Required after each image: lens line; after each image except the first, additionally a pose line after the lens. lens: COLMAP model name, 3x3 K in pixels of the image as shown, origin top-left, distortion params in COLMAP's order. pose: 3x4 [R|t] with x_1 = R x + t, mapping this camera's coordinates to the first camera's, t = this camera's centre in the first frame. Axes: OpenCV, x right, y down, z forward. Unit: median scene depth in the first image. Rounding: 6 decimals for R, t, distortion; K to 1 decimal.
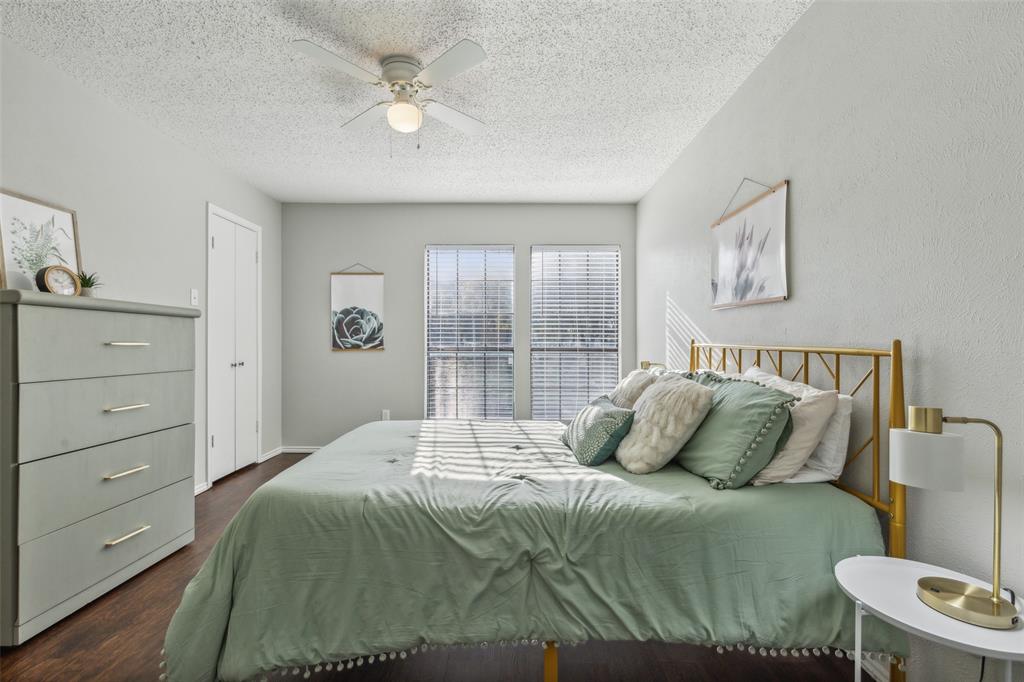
lens RADIAL K [[475.5, 0, 511.7], [0, 475.5, 335.7], [0, 0, 1]] dist [0.009427, -0.002520]
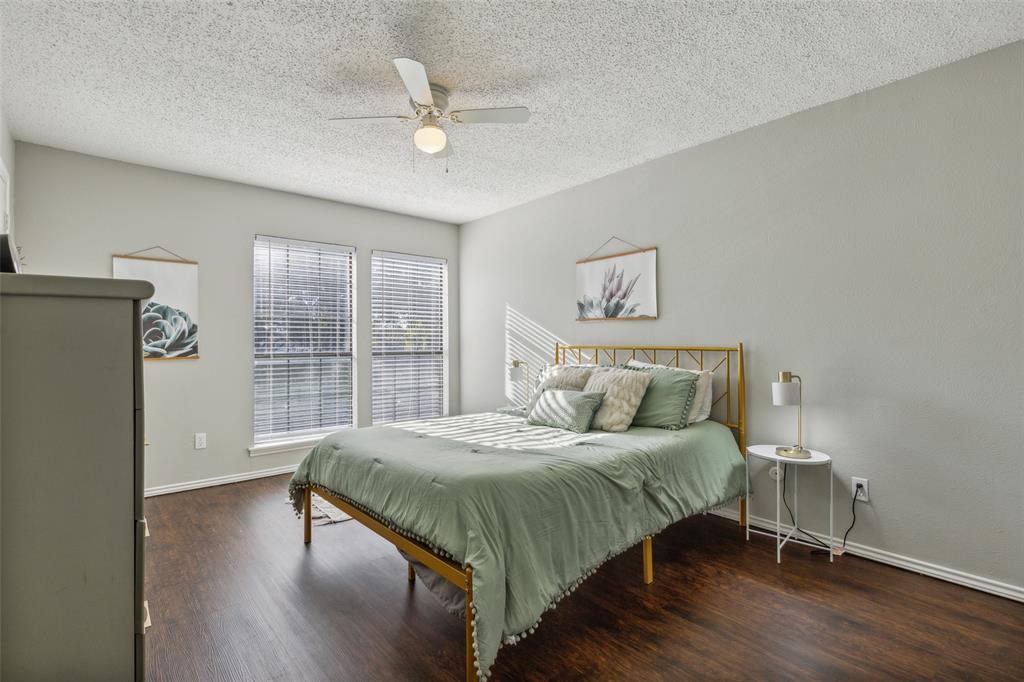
lens RADIAL K [[475.5, 0, 531.0], [0, 475.5, 330.7], [0, 0, 1]] dist [0.009427, -0.002520]
pose [[0.740997, 0.010494, 0.671426, -0.870731], [0.000756, 0.999864, -0.016462, -0.006781], [-0.671507, 0.012706, 0.740889, 0.059244]]
